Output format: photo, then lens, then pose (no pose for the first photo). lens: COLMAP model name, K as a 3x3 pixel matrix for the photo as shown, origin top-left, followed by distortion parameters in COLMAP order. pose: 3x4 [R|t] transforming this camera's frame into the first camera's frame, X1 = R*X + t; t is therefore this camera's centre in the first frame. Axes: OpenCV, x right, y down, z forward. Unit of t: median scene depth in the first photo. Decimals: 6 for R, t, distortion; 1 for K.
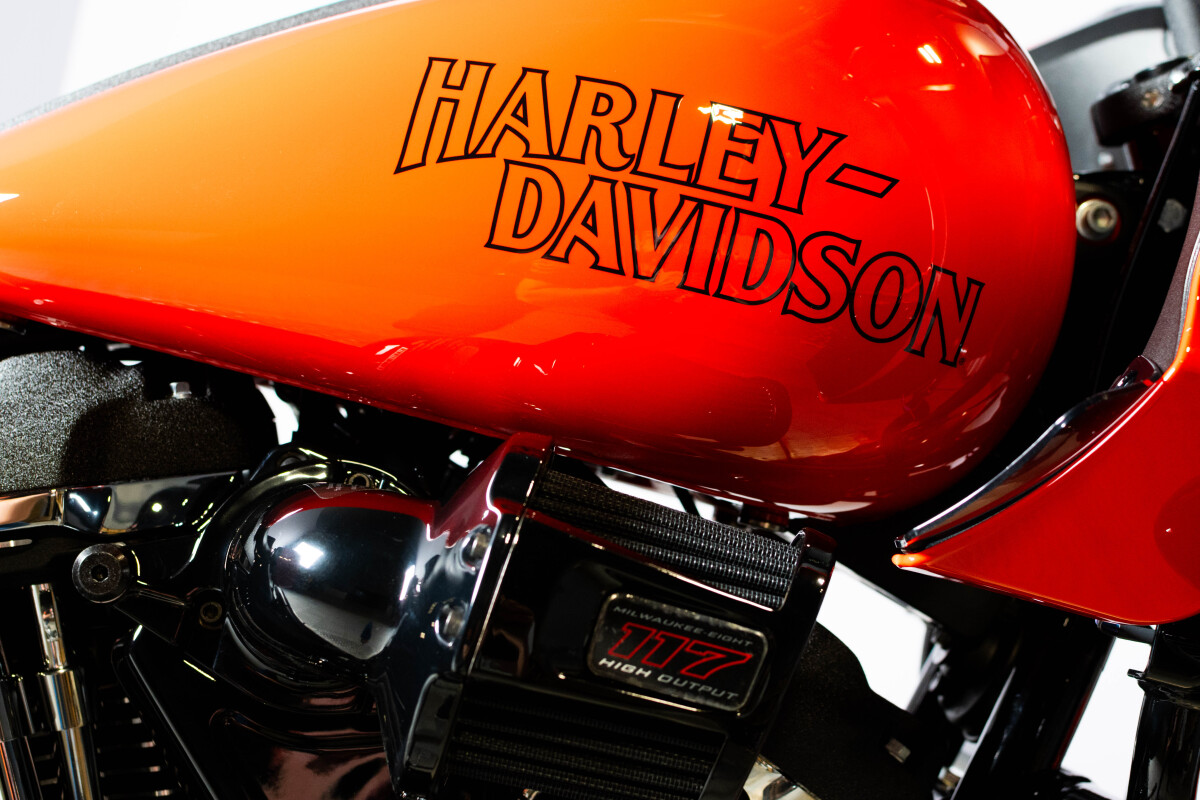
lens RADIAL K [[1787.2, 0, 600.0], [0, 1787.2, 400.0], [0, 0, 1]] dist [-0.001770, -0.000521]
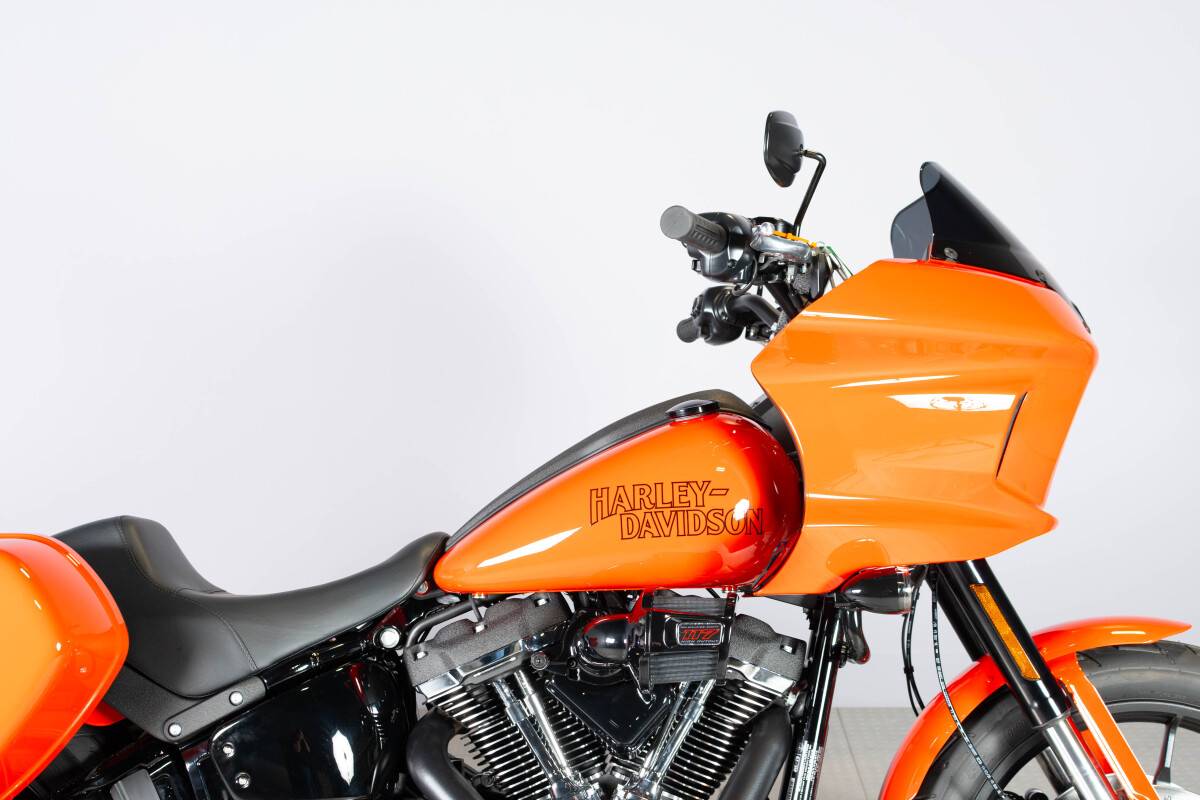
lens RADIAL K [[1787.2, 0, 600.0], [0, 1787.2, 400.0], [0, 0, 1]] dist [-0.001770, -0.000521]
pose [[0.957270, -0.282915, -0.059936, 0.185531], [0.279634, 0.958376, -0.057629, -0.159418], [0.073745, 0.038406, 0.996537, -2.538846]]
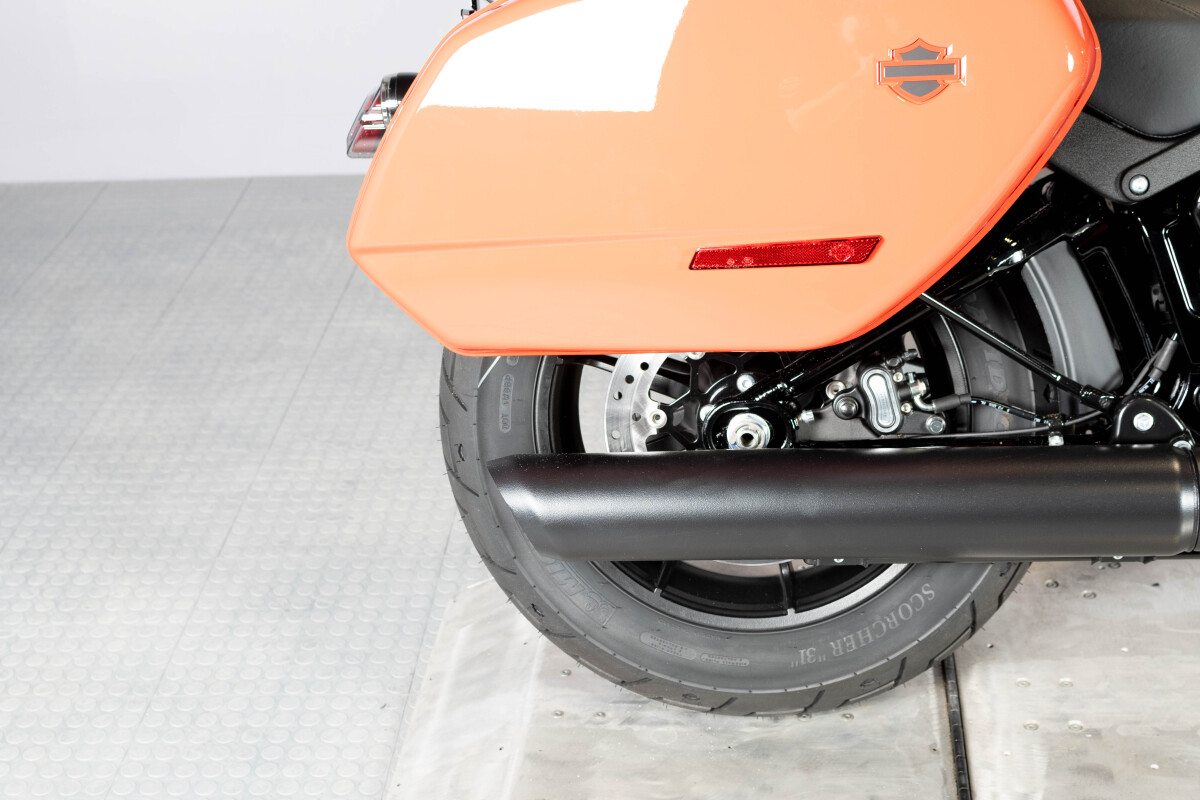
lens RADIAL K [[1787.2, 0, 600.0], [0, 1787.2, 400.0], [0, 0, 1]] dist [-0.001770, -0.000521]
pose [[0.940210, -0.271226, -0.206015, -1.313761], [0.313178, 0.926209, 0.209895, -0.451918], [0.133884, -0.261865, 0.955773, -1.562690]]
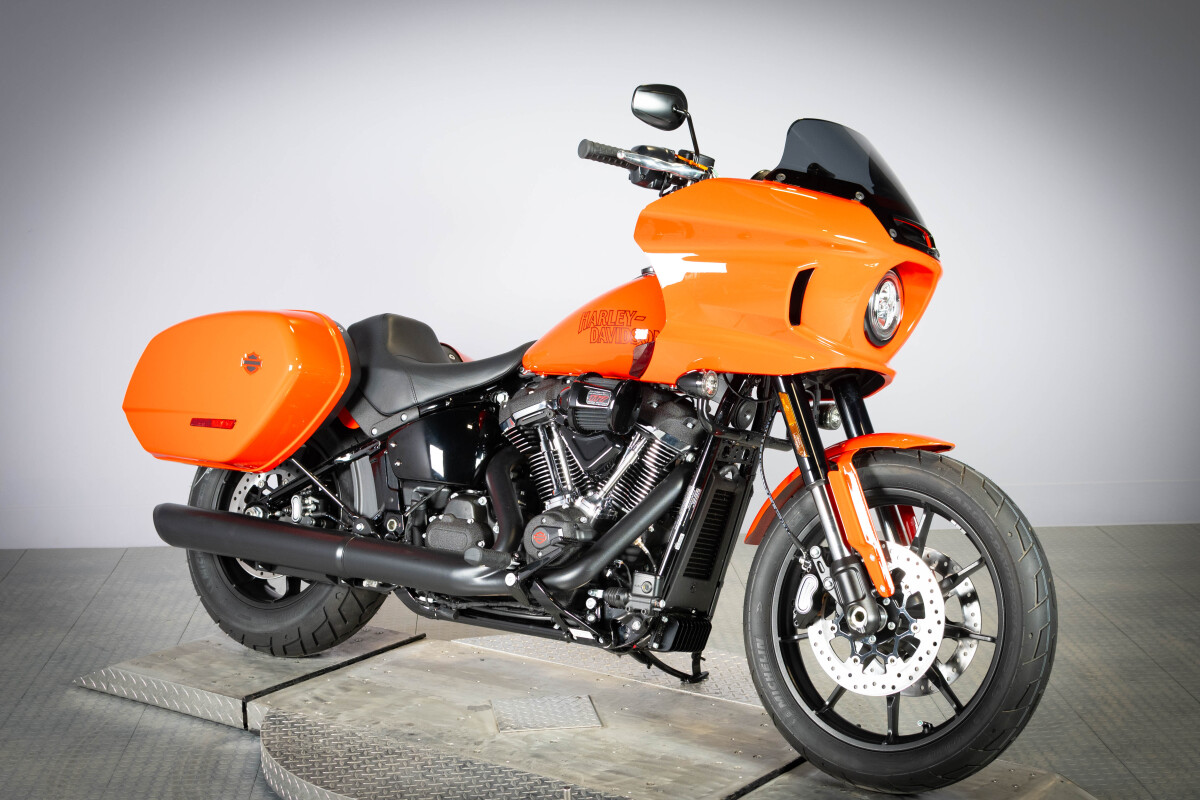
lens RADIAL K [[2038.8, 0, 600.0], [0, 2038.8, 400.0], [0, 0, 1]] dist [0.060277, 0.048405]
pose [[0.795096, -0.185727, -0.577345, 3.748401], [0.115998, 0.980951, -0.155816, 1.129888], [0.595287, 0.056918, 0.801495, -4.267092]]
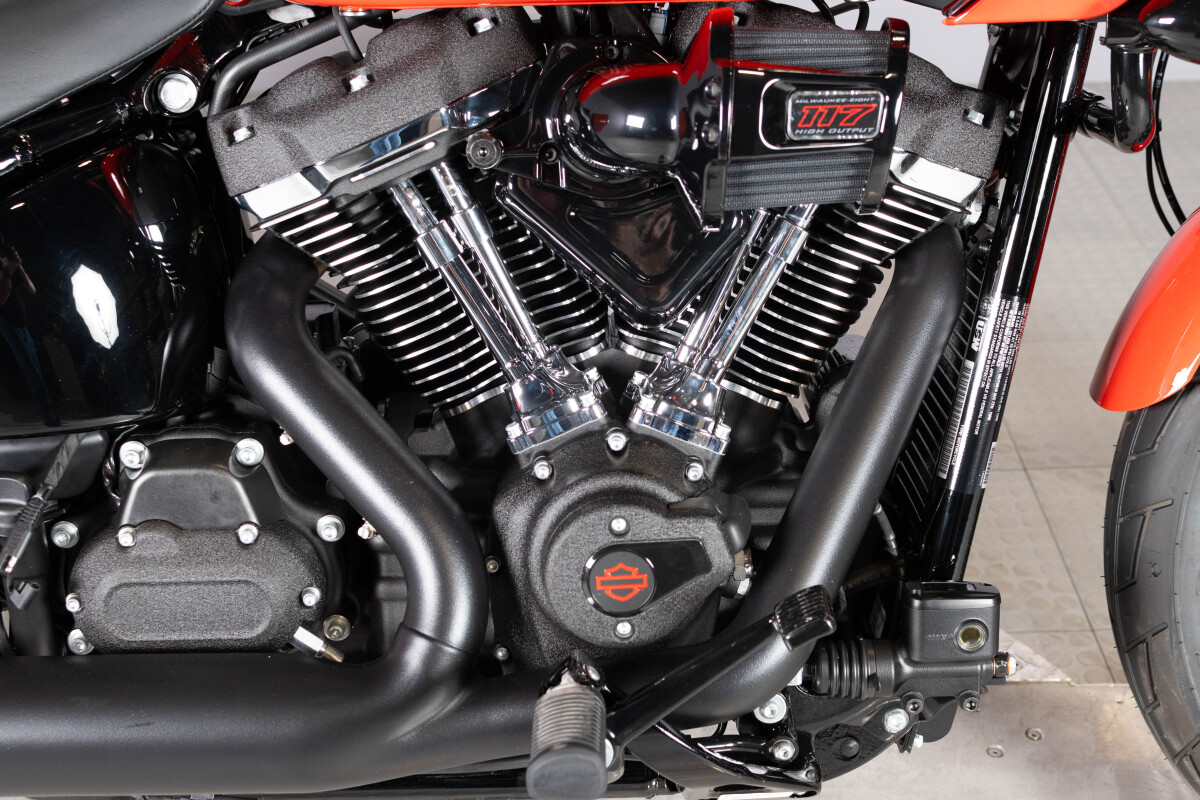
lens RADIAL K [[1910.1, 0, 600.0], [0, 1910.1, 400.0], [0, 0, 1]] dist [0.008647, -0.064596]
pose [[0.960344, -0.259696, -0.101480, -0.056558], [0.278680, 0.905556, 0.319853, -0.248327], [0.008831, -0.335449, 0.942017, -0.807781]]
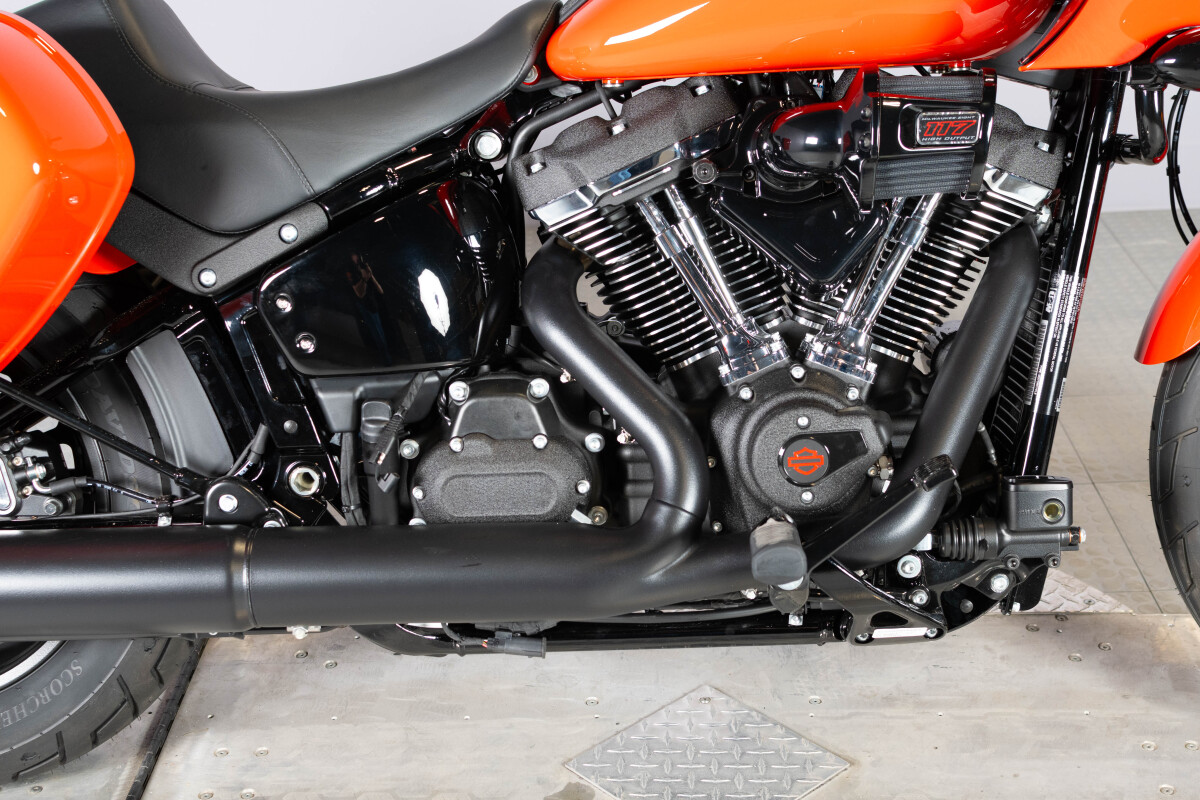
lens RADIAL K [[1787.2, 0, 600.0], [0, 1787.2, 400.0], [0, 0, 1]] dist [-0.001770, -0.000521]
pose [[0.951665, -0.281175, -0.123587, -0.213189], [0.301805, 0.930748, 0.206451, -0.171167], [0.056980, -0.233772, 0.970620, -1.552661]]
